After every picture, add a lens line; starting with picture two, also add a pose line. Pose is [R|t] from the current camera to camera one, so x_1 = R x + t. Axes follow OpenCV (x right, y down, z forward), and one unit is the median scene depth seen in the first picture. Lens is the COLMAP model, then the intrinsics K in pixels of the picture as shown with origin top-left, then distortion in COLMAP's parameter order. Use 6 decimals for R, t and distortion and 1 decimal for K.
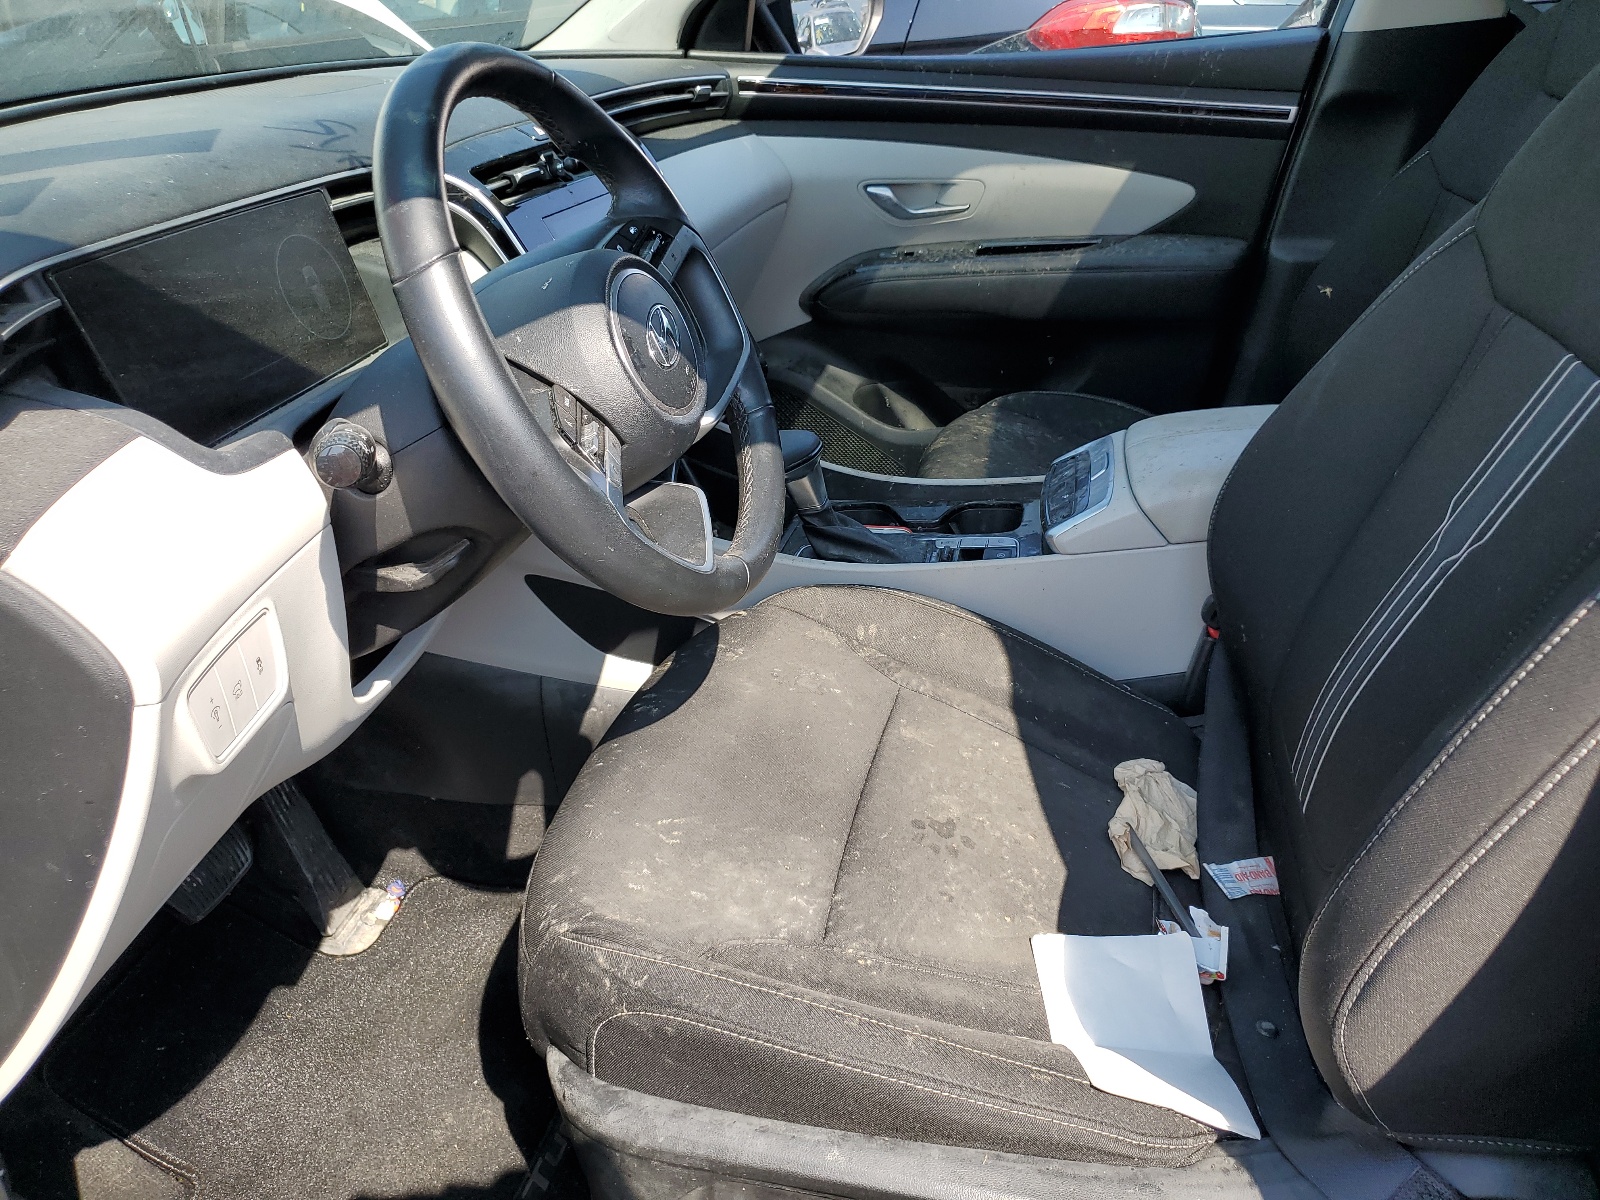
lens RADIAL K [[1195.0, 0, 825.0], [0, 1195.0, 600.2], [0, 0, 1]] dist [0.002562, -0.032949]
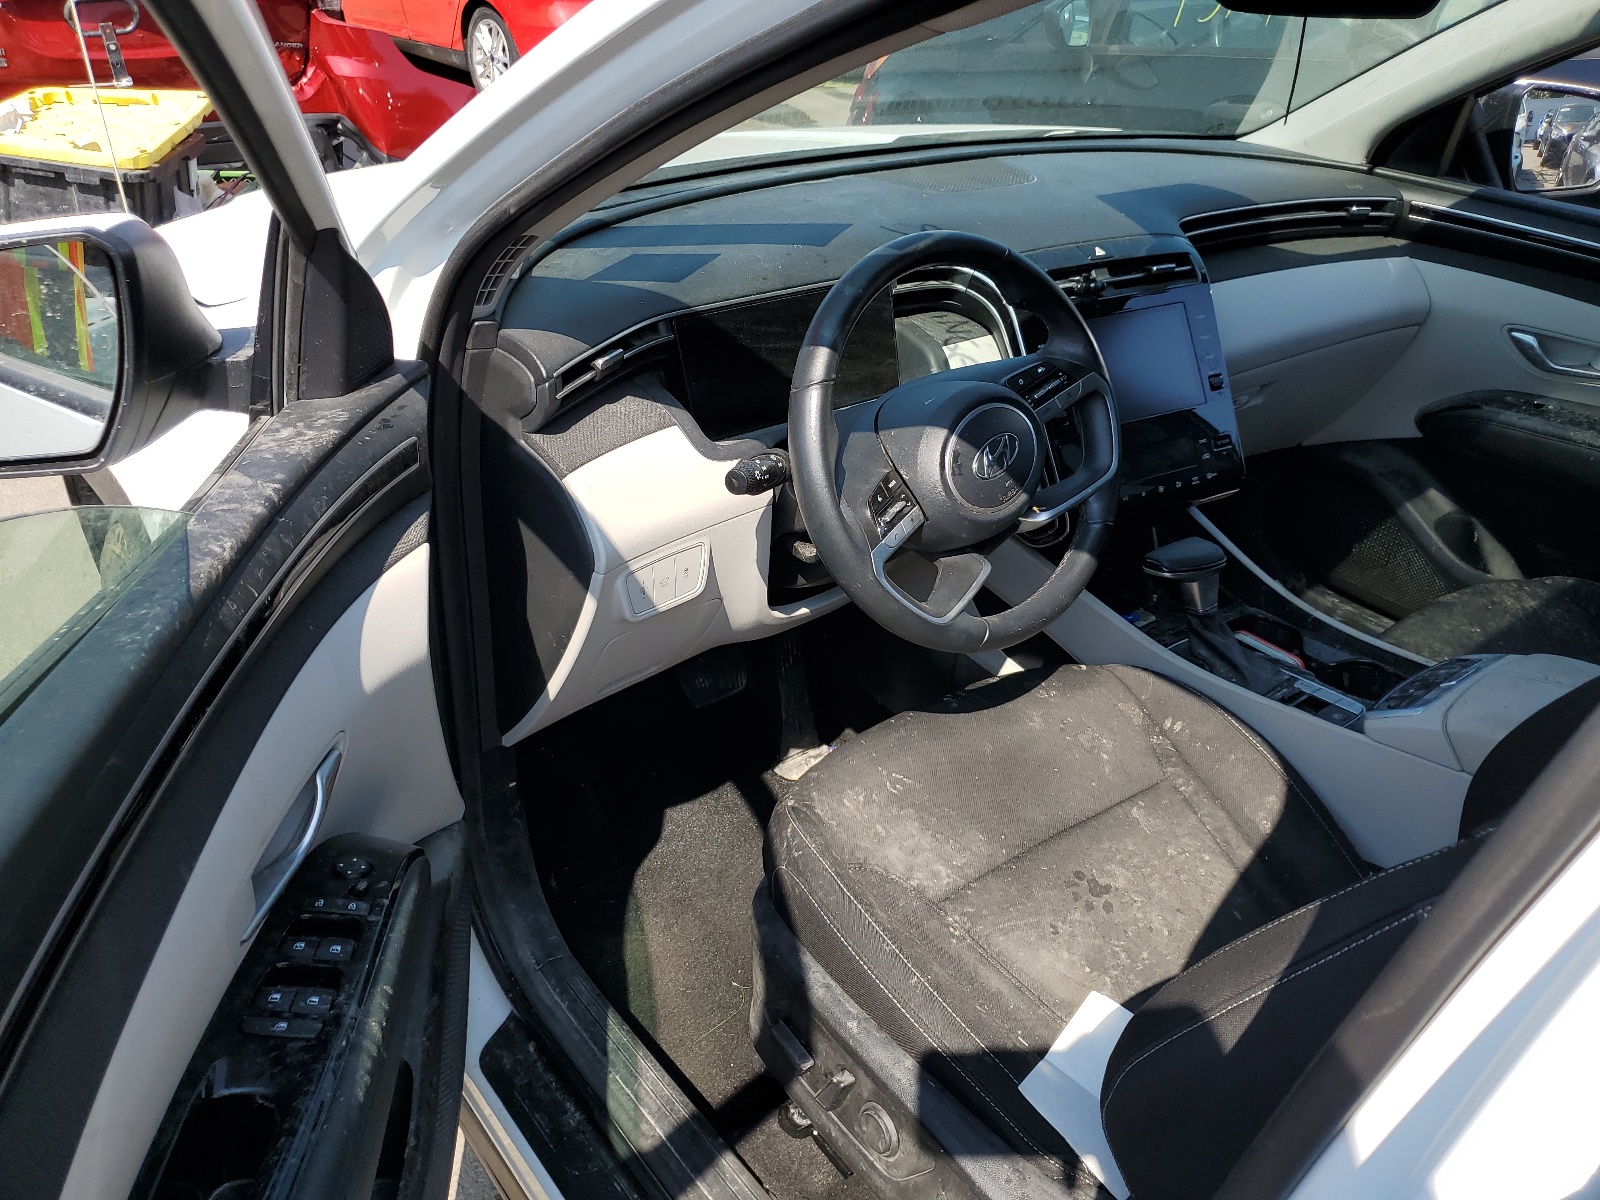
lens RADIAL K [[1195.0, 0, 825.0], [0, 1195.0, 600.2], [0, 0, 1]] dist [0.002562, -0.032949]
pose [[0.750908, 0.370050, -0.546993, 0.251667], [-0.351346, 0.925172, 0.143569, -0.091241], [0.559190, 0.084377, 0.824734, -0.114987]]
